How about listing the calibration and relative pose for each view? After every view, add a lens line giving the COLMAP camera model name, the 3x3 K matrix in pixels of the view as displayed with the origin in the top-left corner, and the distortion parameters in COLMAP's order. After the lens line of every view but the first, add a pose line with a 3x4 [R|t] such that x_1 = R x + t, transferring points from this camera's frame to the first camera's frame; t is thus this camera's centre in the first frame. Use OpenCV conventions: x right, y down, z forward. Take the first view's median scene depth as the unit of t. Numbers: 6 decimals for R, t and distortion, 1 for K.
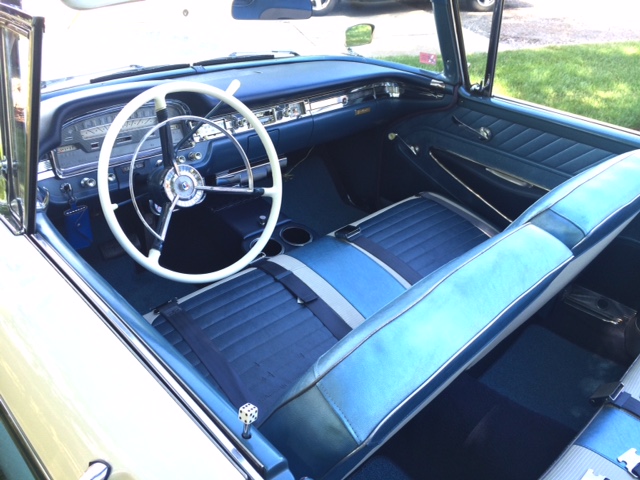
lens RADIAL K [[539.7, 0, 311.1], [0, 539.7, 238.8], [0, 0, 1]] dist [0.085035, -0.120591]
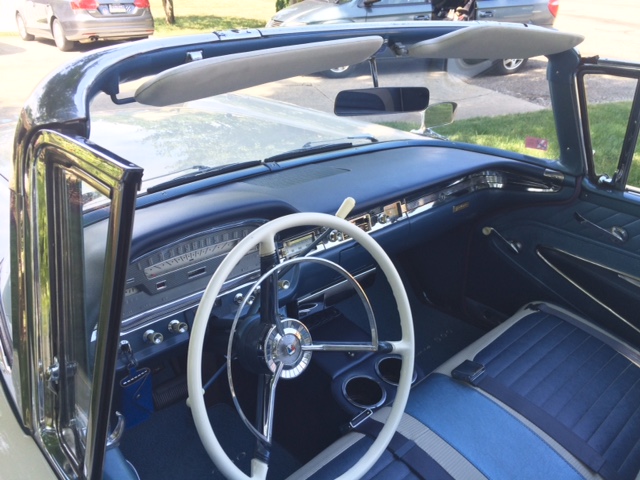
lens RADIAL K [[539.7, 0, 311.1], [0, 539.7, 238.8], [0, 0, 1]] dist [0.085035, -0.120591]
pose [[0.999797, -0.014059, -0.014460, -0.136663], [0.012658, 0.995603, -0.092814, -0.124875], [0.015701, 0.092612, 0.995579, 0.193401]]
